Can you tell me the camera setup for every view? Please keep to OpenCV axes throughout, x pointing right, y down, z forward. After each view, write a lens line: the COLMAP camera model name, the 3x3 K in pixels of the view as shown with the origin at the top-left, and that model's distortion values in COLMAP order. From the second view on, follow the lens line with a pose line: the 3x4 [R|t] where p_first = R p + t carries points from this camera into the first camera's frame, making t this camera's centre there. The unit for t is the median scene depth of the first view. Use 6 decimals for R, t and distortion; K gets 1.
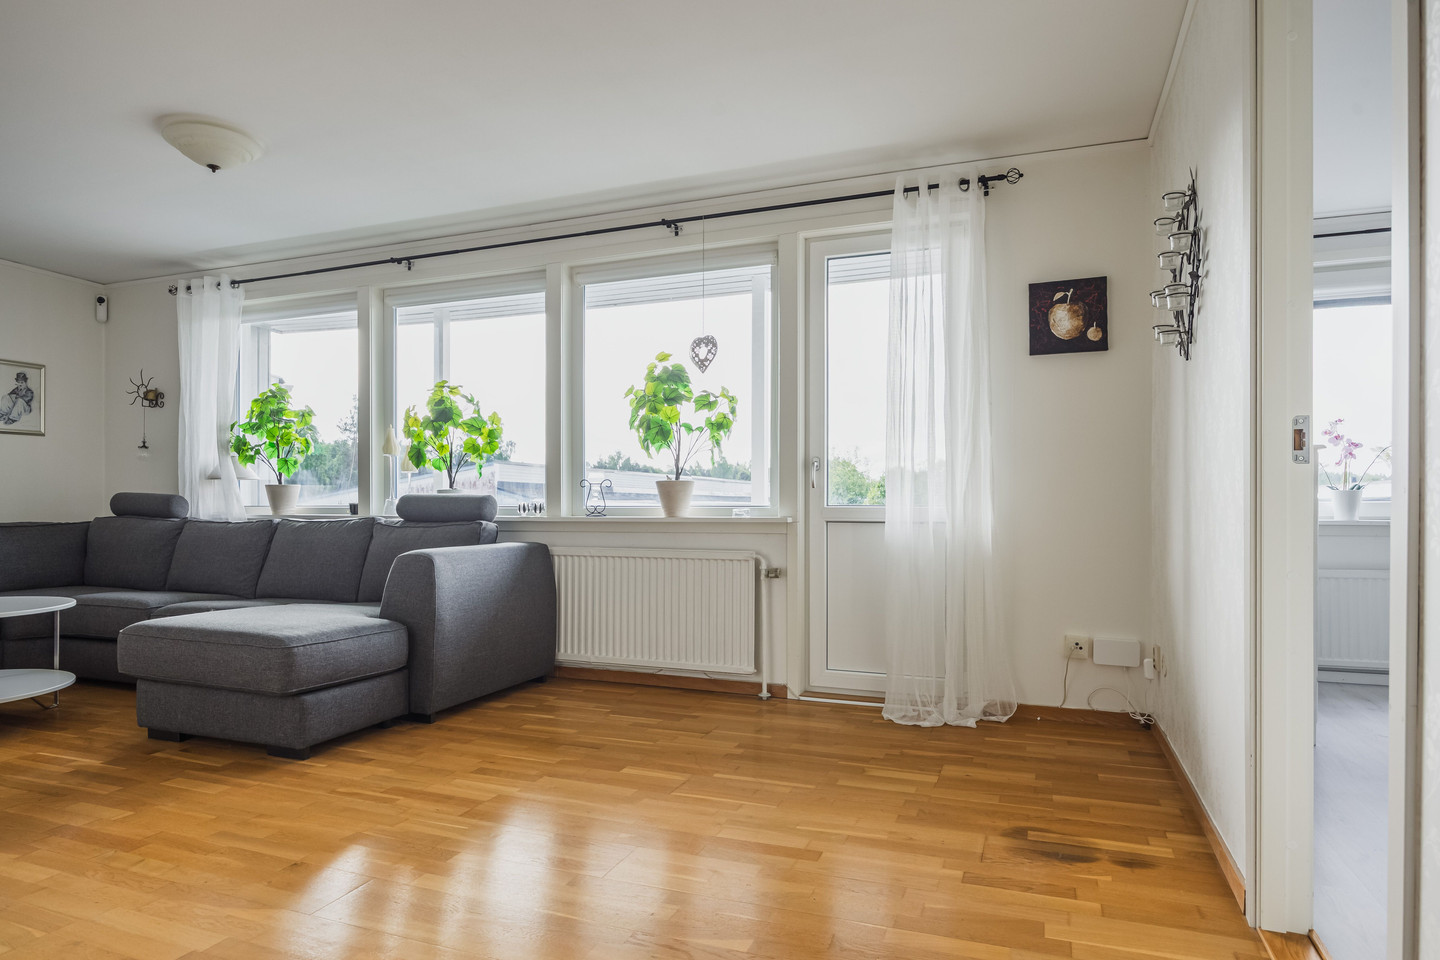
lens RADIAL K [[850.1, 0, 708.8], [0, 850.1, 509.4], [0, 0, 1]] dist [-0.003864, -0.000760]
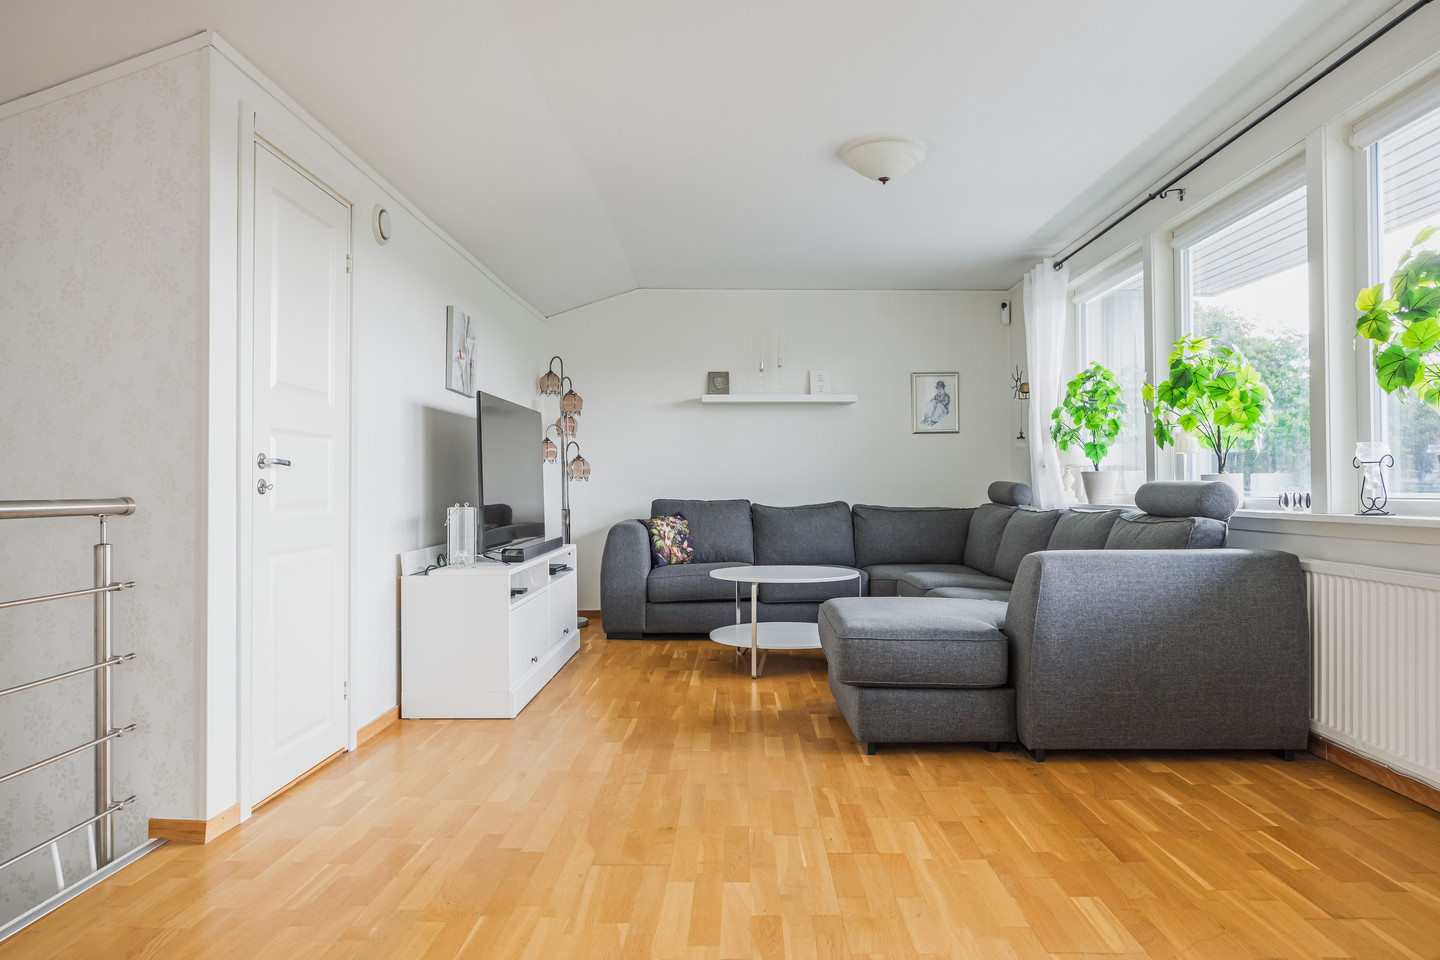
lens RADIAL K [[902.6, 0, 717.7], [0, 902.6, 480.3], [0, 0, 1]] dist [-0.008660, 0.001781]
pose [[0.336985, -0.011246, -0.941443, 0.394948], [0.000979, 0.999932, -0.011594, -0.012046], [0.941509, 0.002986, 0.336973, 0.408290]]
